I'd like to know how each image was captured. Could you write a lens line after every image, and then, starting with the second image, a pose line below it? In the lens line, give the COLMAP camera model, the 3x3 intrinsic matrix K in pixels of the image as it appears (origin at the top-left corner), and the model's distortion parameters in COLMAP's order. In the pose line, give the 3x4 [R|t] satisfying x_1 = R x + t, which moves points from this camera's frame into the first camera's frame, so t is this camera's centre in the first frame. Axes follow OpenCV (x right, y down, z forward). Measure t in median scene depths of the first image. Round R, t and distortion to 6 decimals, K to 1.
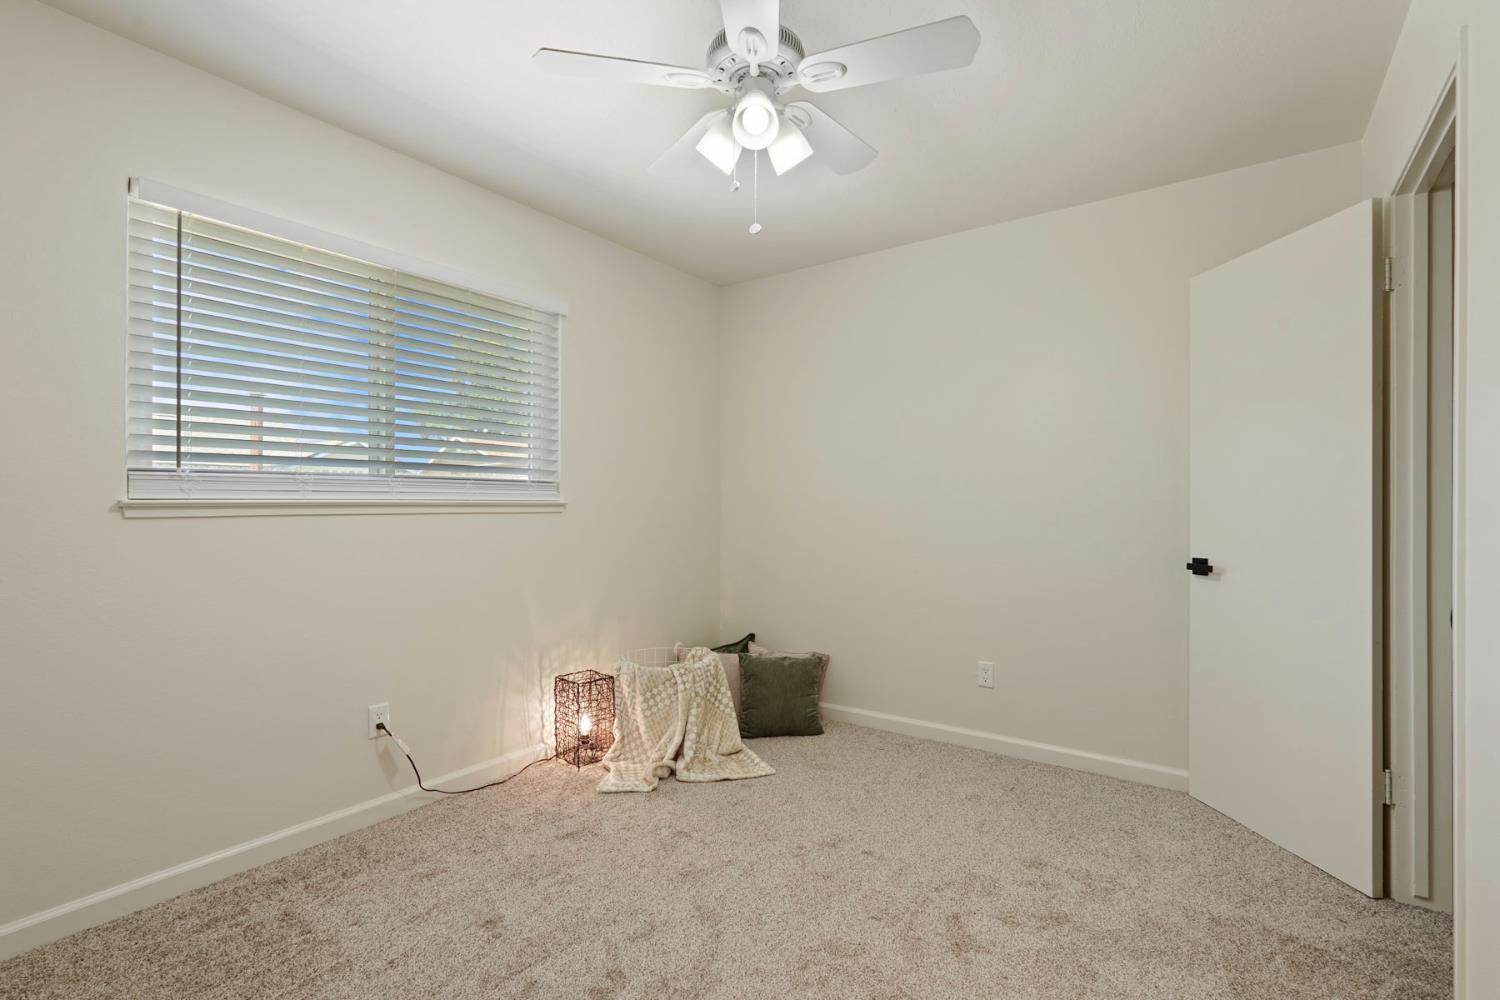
lens RADIAL K [[666.9, 0, 757.7], [0, 666.9, 503.3], [0, 0, 1]] dist [-0.006425, 0.005640]
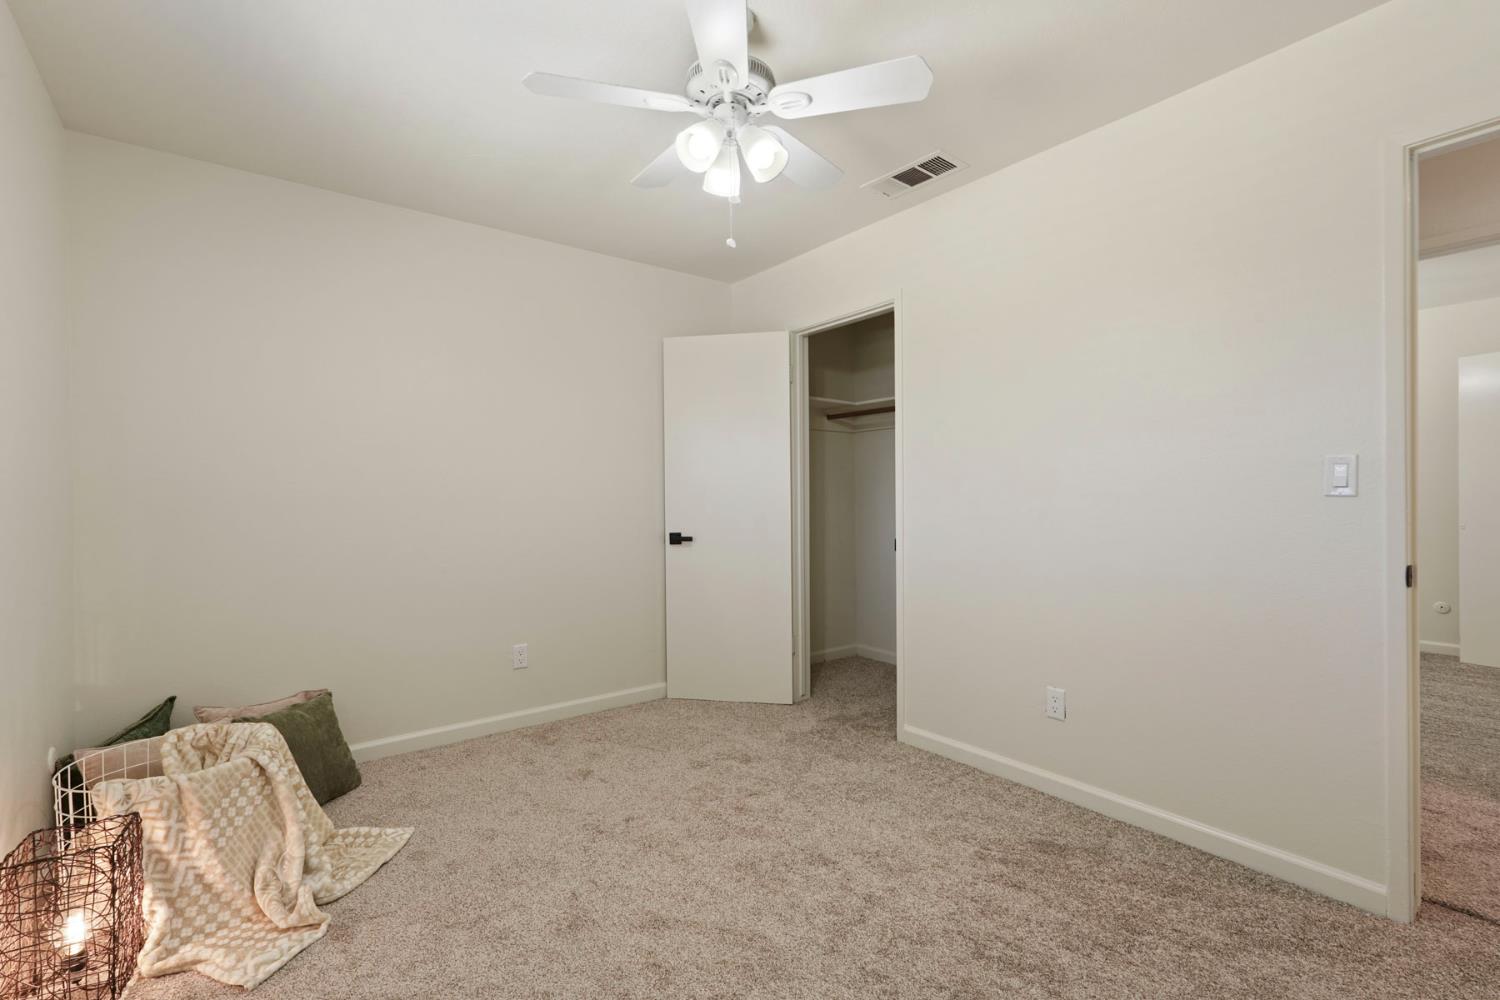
lens RADIAL K [[666.9, 0, 739.1], [0, 666.9, 499.1], [0, 0, 1]] dist [-0.006425, 0.005640]
pose [[0.301938, -0.006746, 0.953304, -0.637495], [-0.004731, 0.999952, 0.008574, -0.003583], [-0.953316, -0.007099, 0.301892, 0.399367]]
